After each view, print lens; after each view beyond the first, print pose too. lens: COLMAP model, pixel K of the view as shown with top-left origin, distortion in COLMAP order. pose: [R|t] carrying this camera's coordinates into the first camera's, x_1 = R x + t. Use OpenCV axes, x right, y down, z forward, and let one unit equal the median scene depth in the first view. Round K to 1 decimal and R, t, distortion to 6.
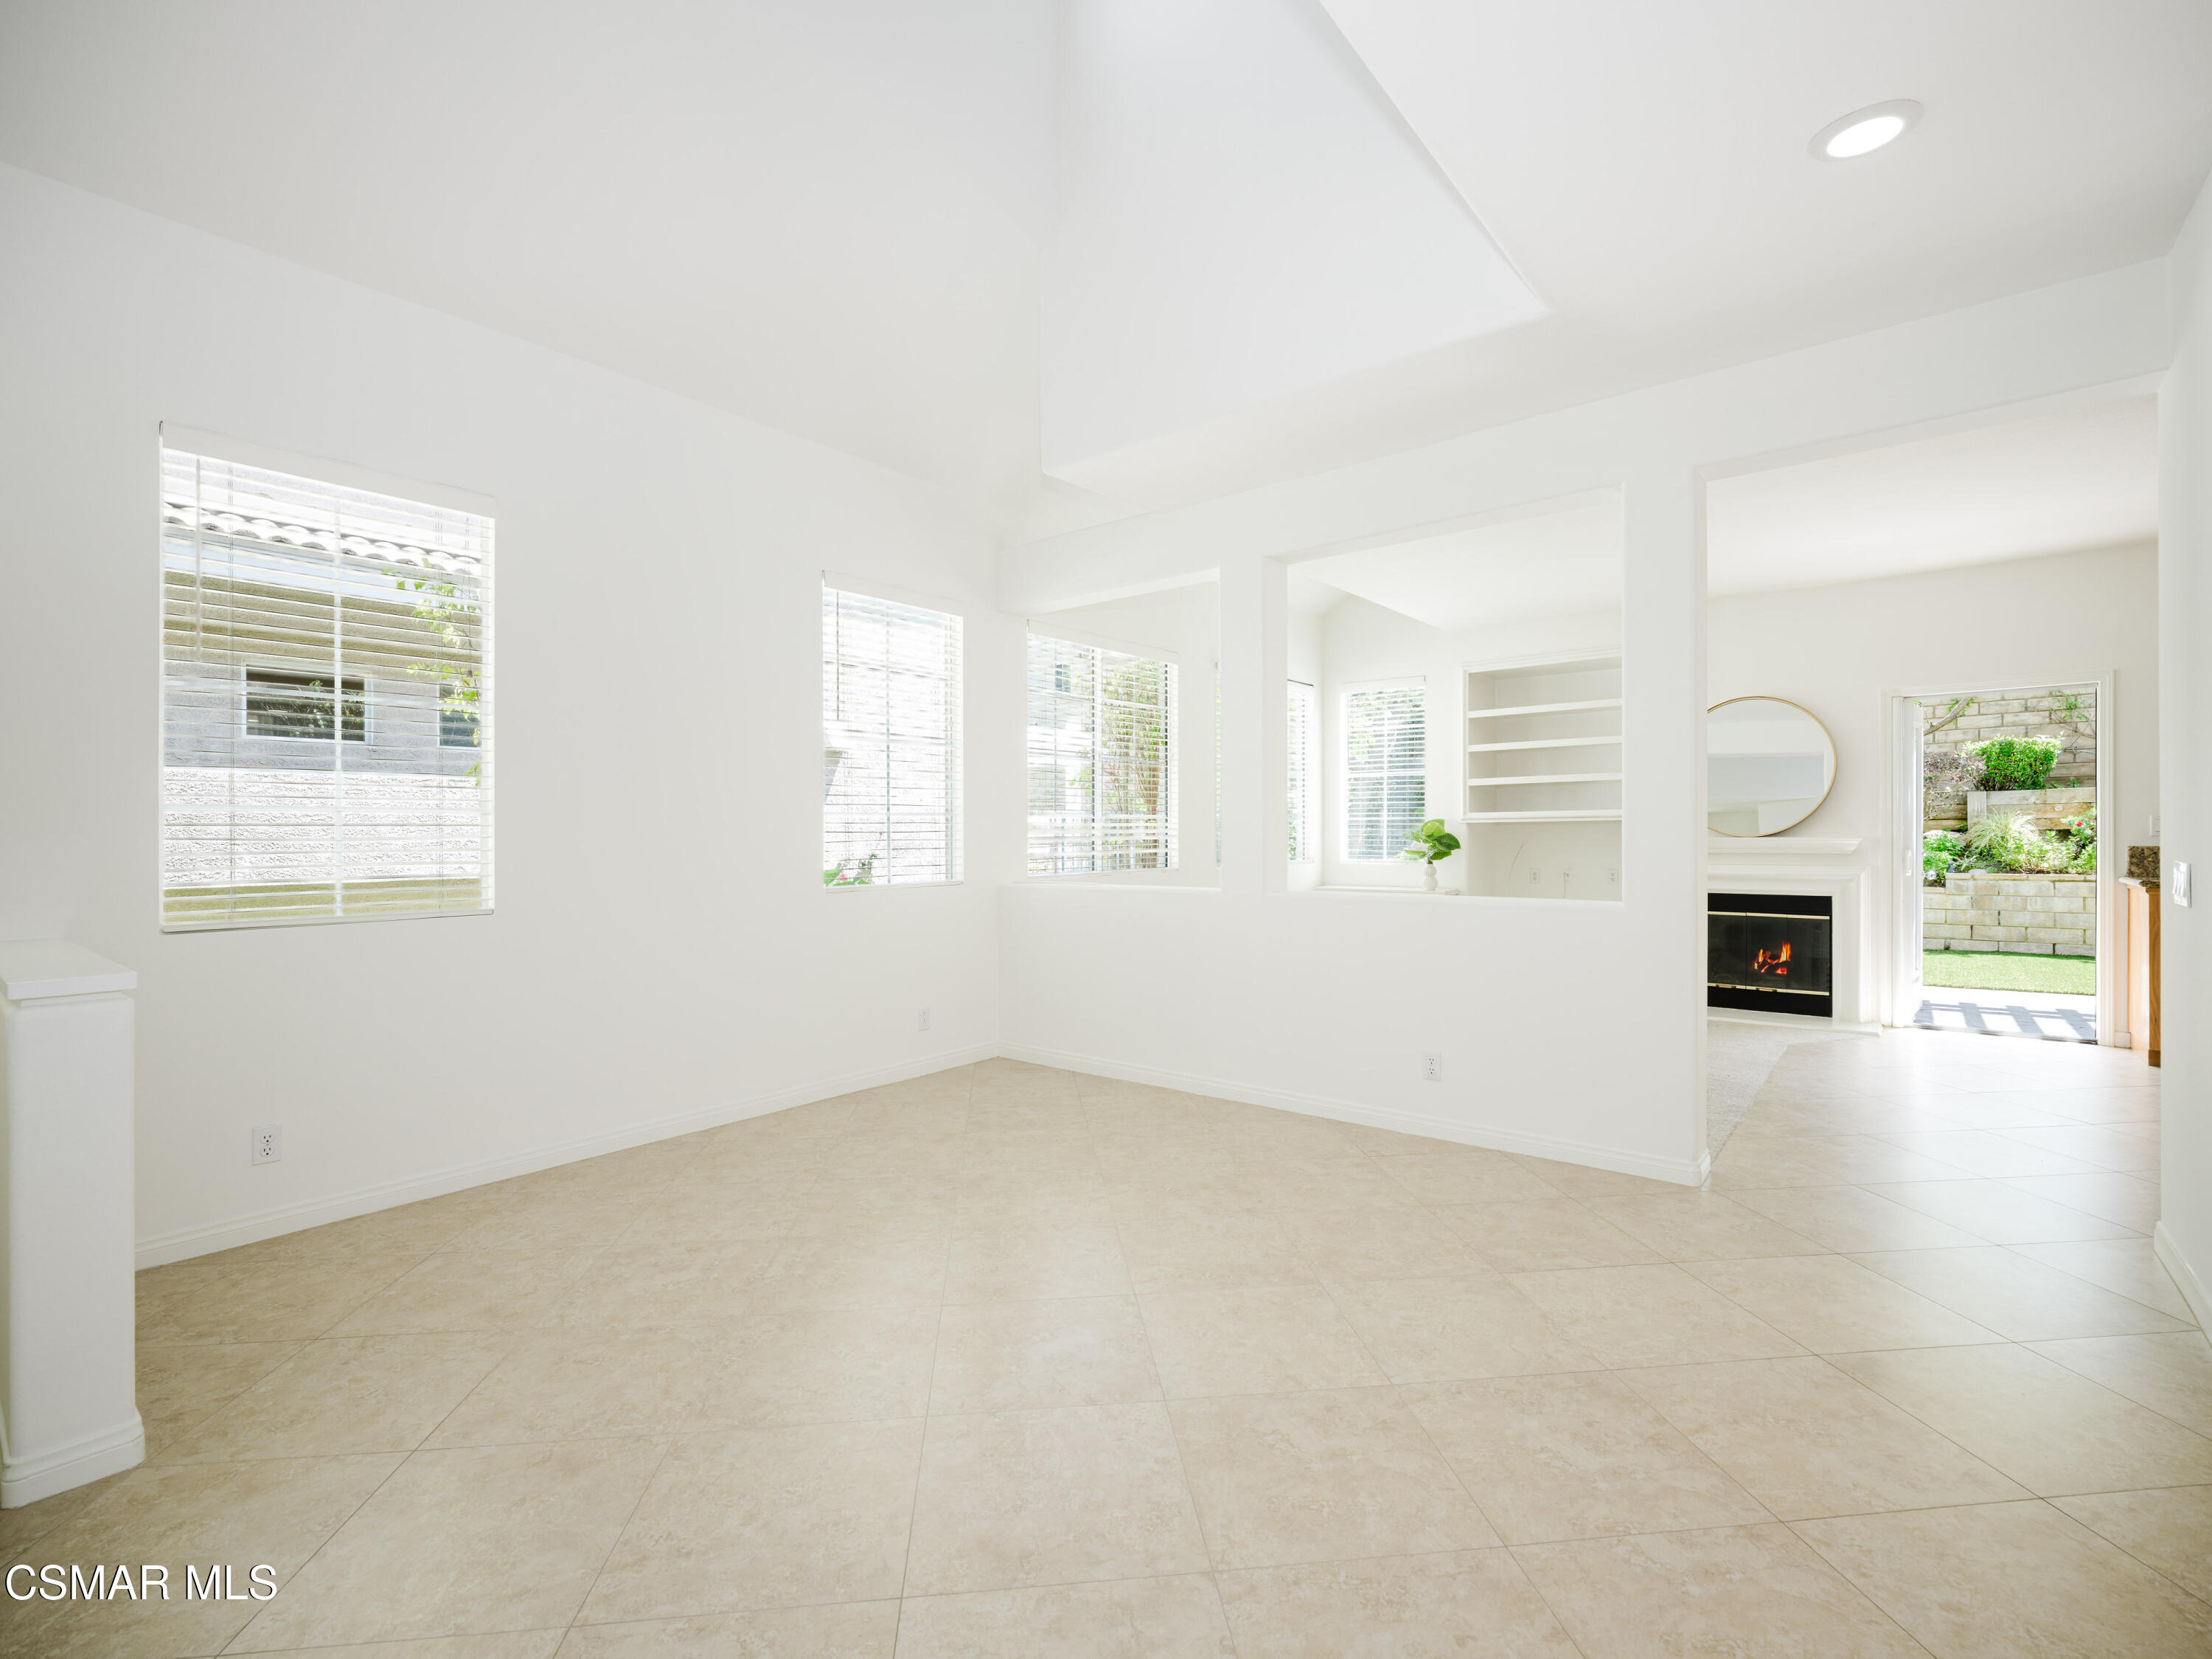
lens RADIAL K [[1010.0, 0, 1109.1], [0, 1010.0, 833.1], [0, 0, 1]] dist [-0.001604, 0.000779]
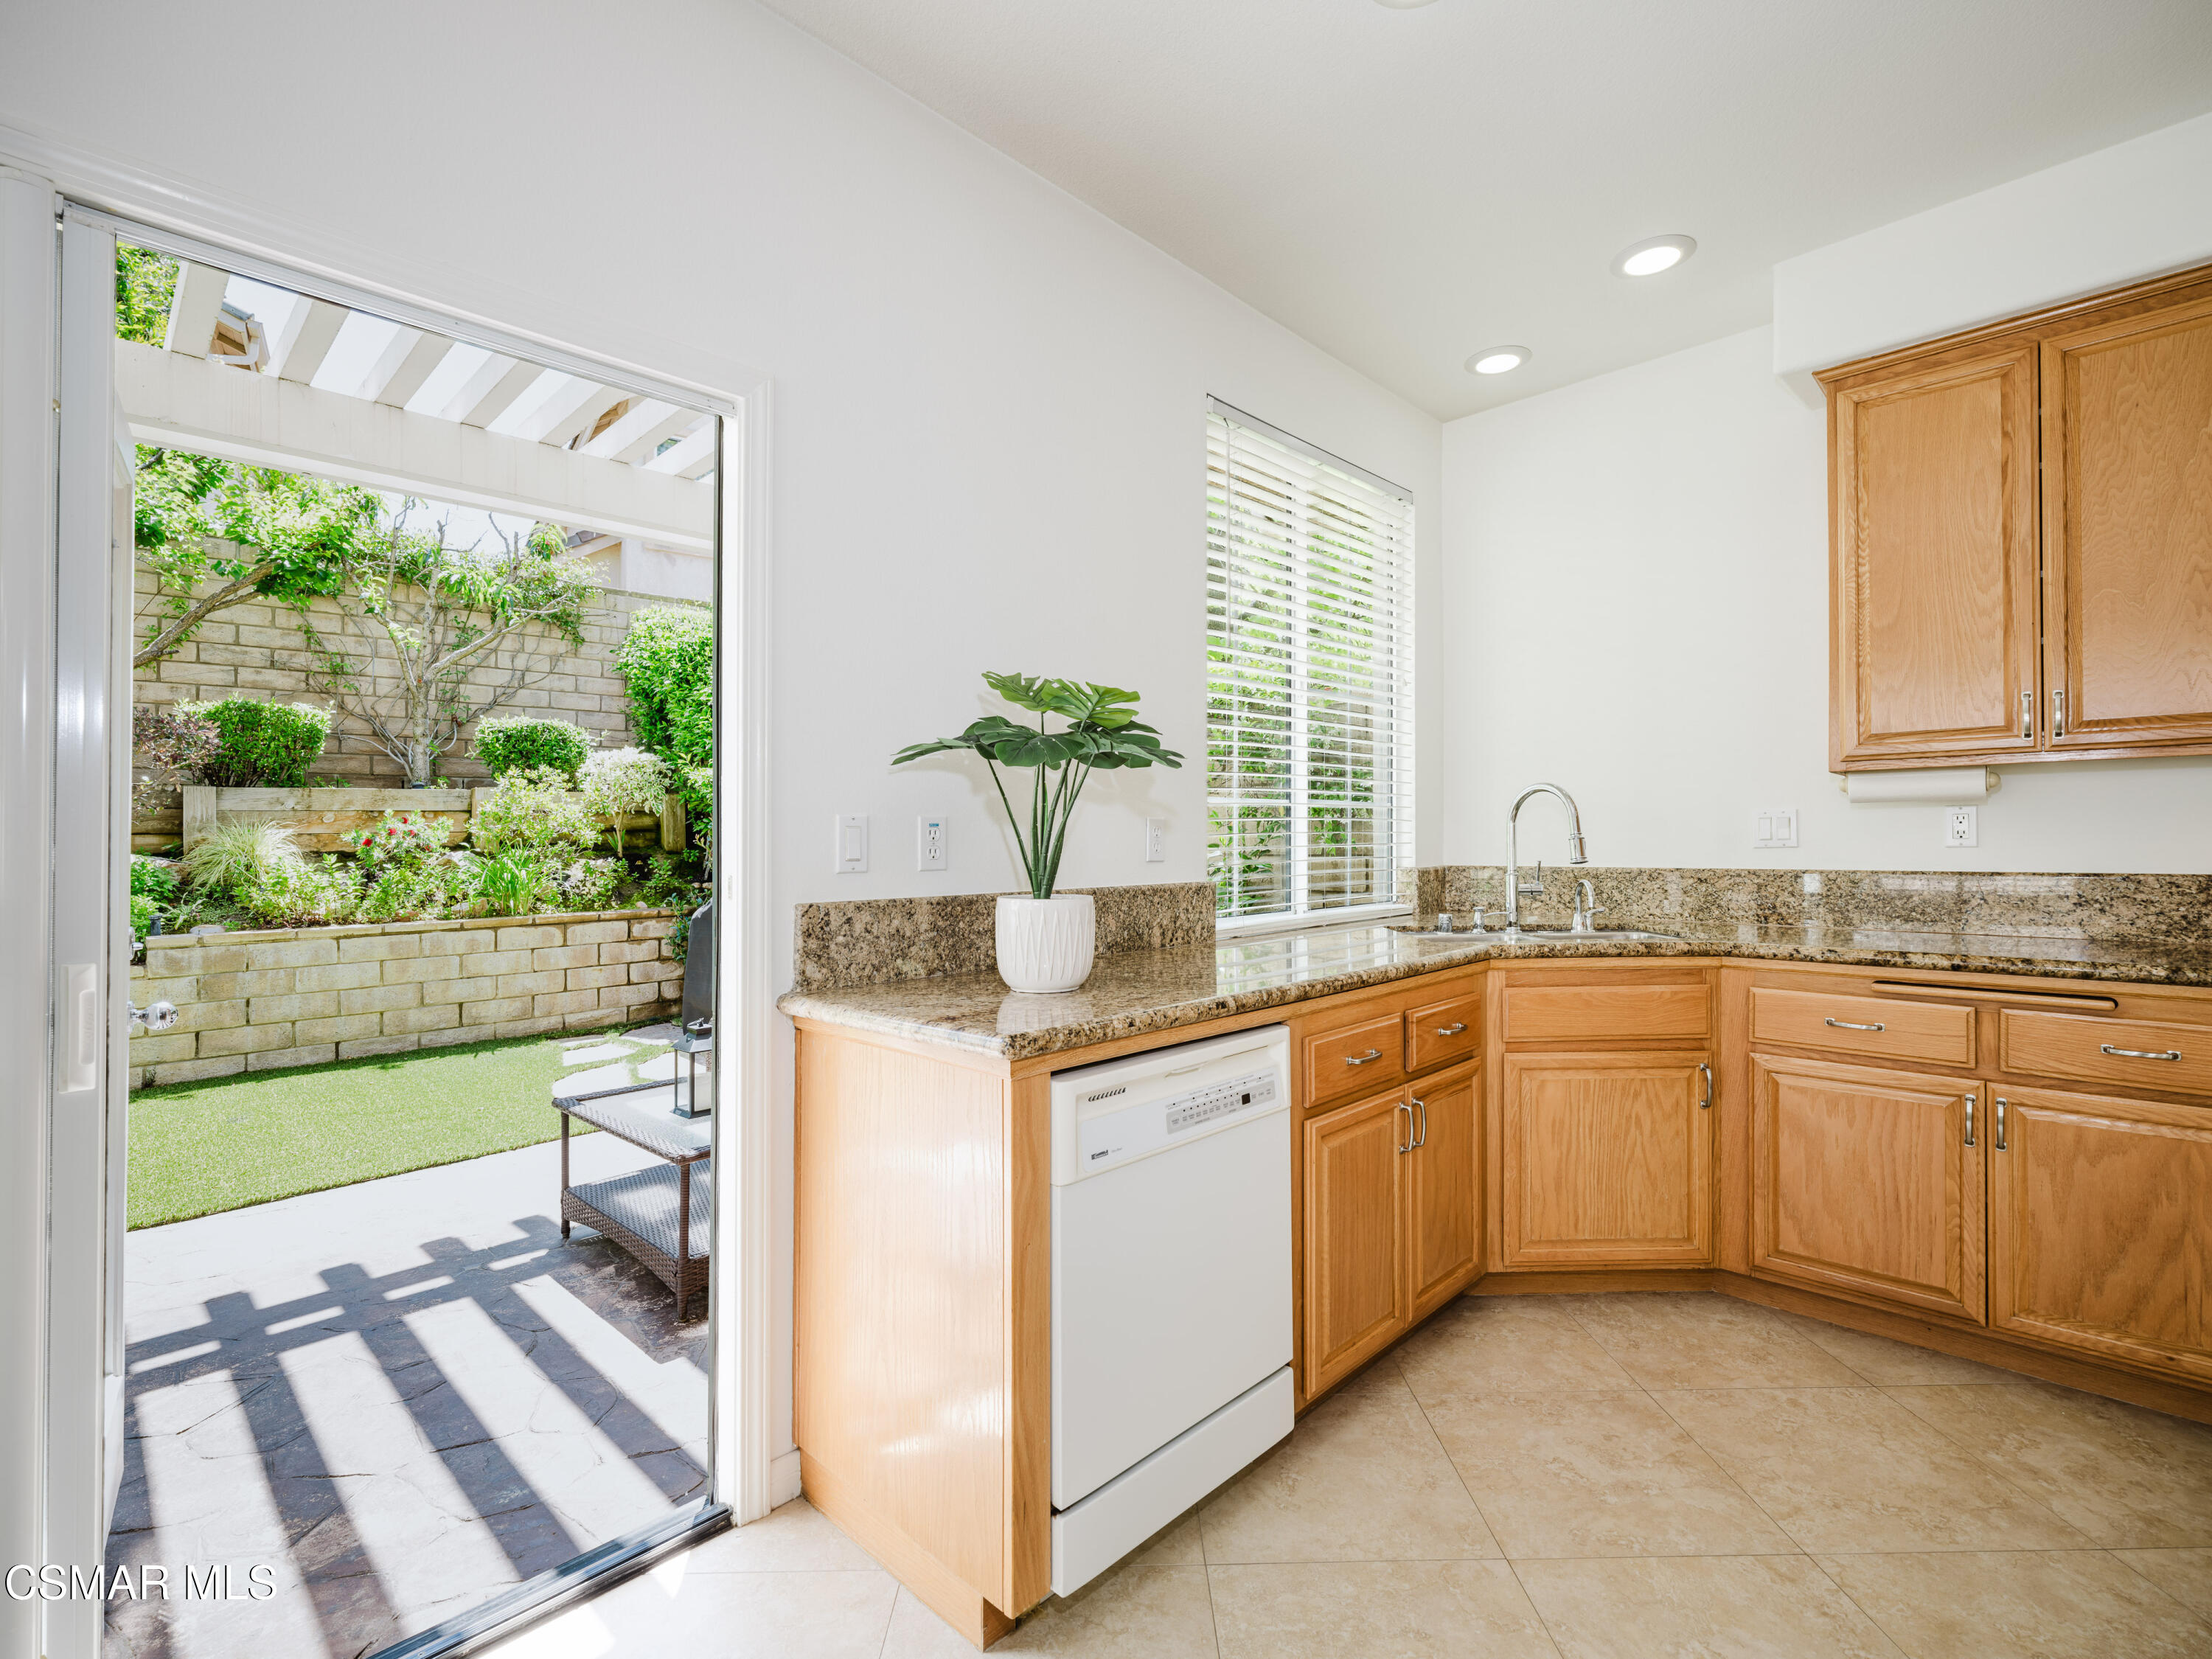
lens RADIAL K [[1010.0, 0, 1113.4], [0, 1010.0, 832.2], [0, 0, 1]] dist [-0.001604, 0.000779]
pose [[0.095329, 0.013895, 0.995349, 0.458762], [0.006887, 0.999869, -0.014617, -0.003857], [-0.995422, 0.008248, 0.095220, 0.580374]]
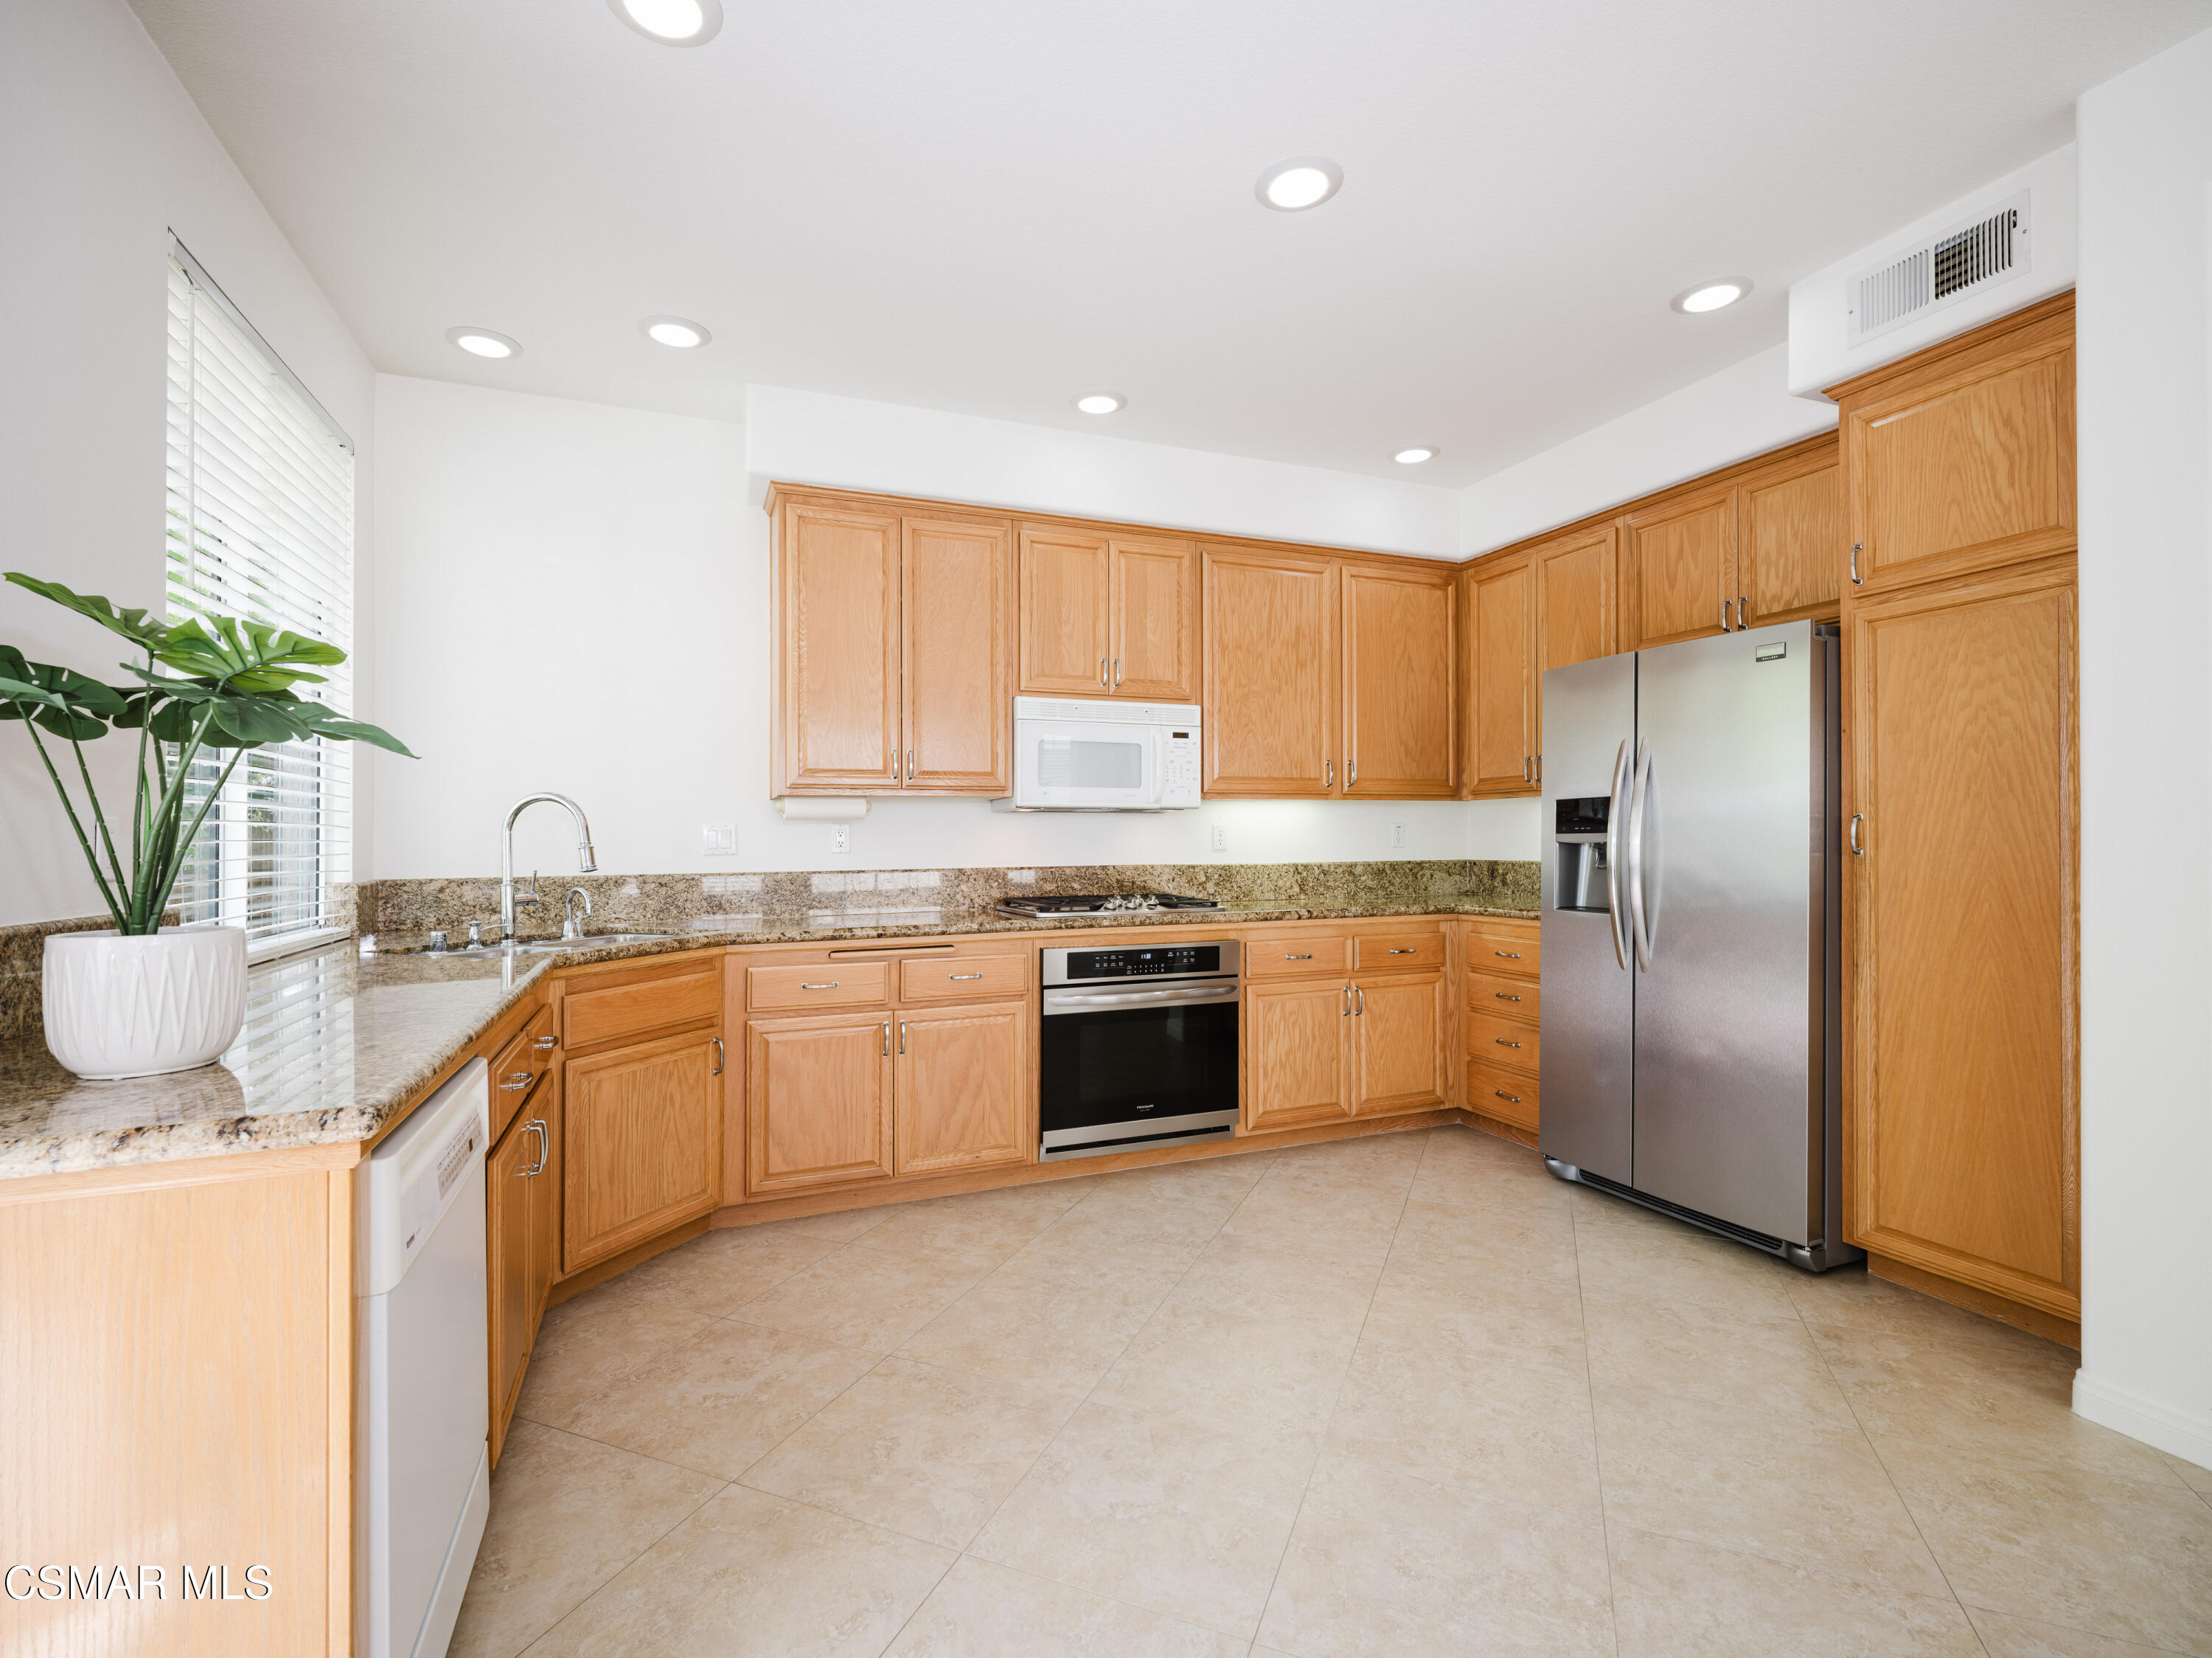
lens RADIAL K [[1010.2, 0, 1098.1], [0, 1010.2, 849.6], [0, 0, 1]] dist [-0.001604, 0.000779]
pose [[-0.872297, 0.012235, 0.488824, 0.484586], [0.015935, 0.999867, 0.003410, -0.003302], [-0.488717, 0.010764, -0.872376, 0.683371]]
